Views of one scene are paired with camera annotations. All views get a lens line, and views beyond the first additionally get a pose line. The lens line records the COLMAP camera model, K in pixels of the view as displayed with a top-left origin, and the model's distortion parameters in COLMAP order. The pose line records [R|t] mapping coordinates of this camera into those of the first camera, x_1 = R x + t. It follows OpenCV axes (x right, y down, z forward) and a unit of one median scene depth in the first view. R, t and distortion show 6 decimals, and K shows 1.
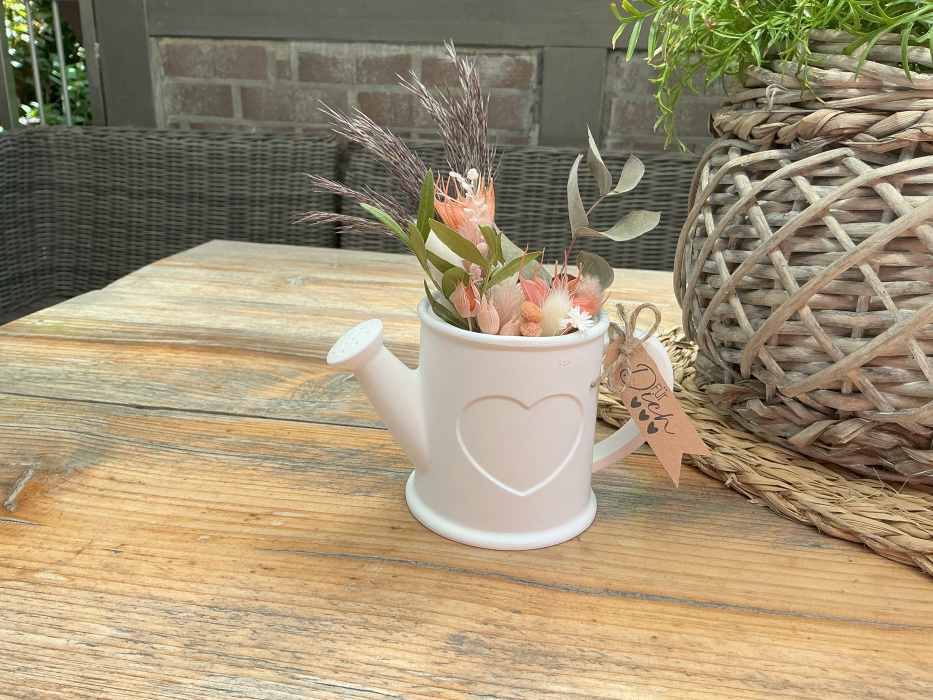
lens RADIAL K [[781.5, 0, 463.0], [0, 781.5, 347.3], [0, 0, 1]] dist [0.083374, -0.179936]
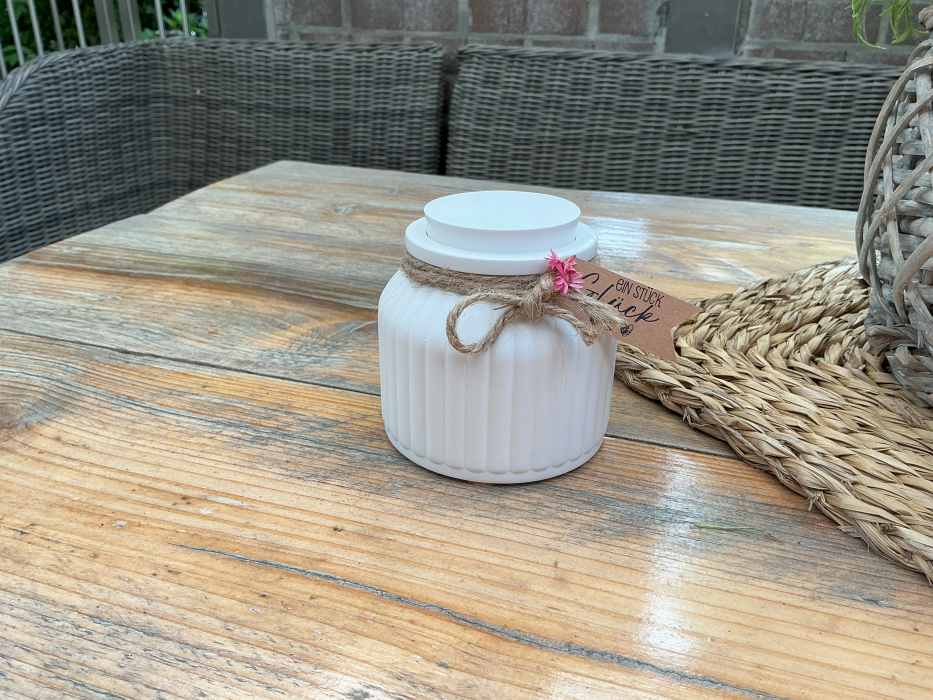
lens RADIAL K [[781.5, 0, 466.4], [0, 781.5, 347.2], [0, 0, 1]] dist [0.083374, -0.179936]
pose [[0.986017, 0.050832, -0.158705, 0.158420], [-0.034107, 0.993740, 0.106384, -0.051502], [0.163119, -0.099483, 0.981578, 0.205233]]
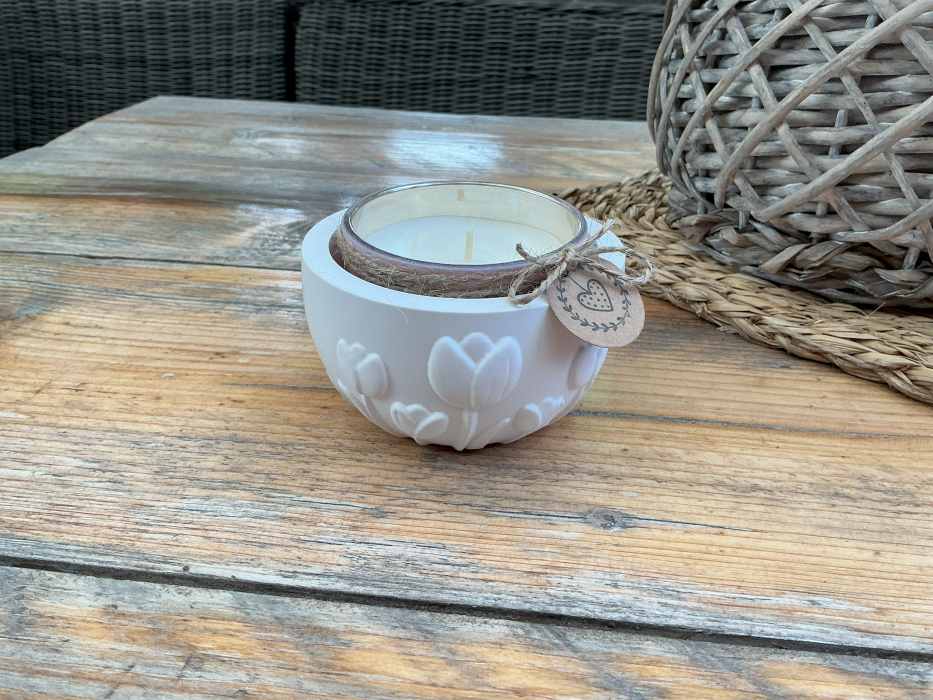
lens RADIAL K [[781.5, 0, 463.5], [0, 781.5, 351.8], [0, 0, 1]] dist [0.083374, -0.179936]
pose [[0.998752, -0.027203, 0.041876, -0.003588], [0.020362, 0.987566, 0.155882, 0.061736], [-0.045596, -0.154835, 0.986888, 0.023729]]
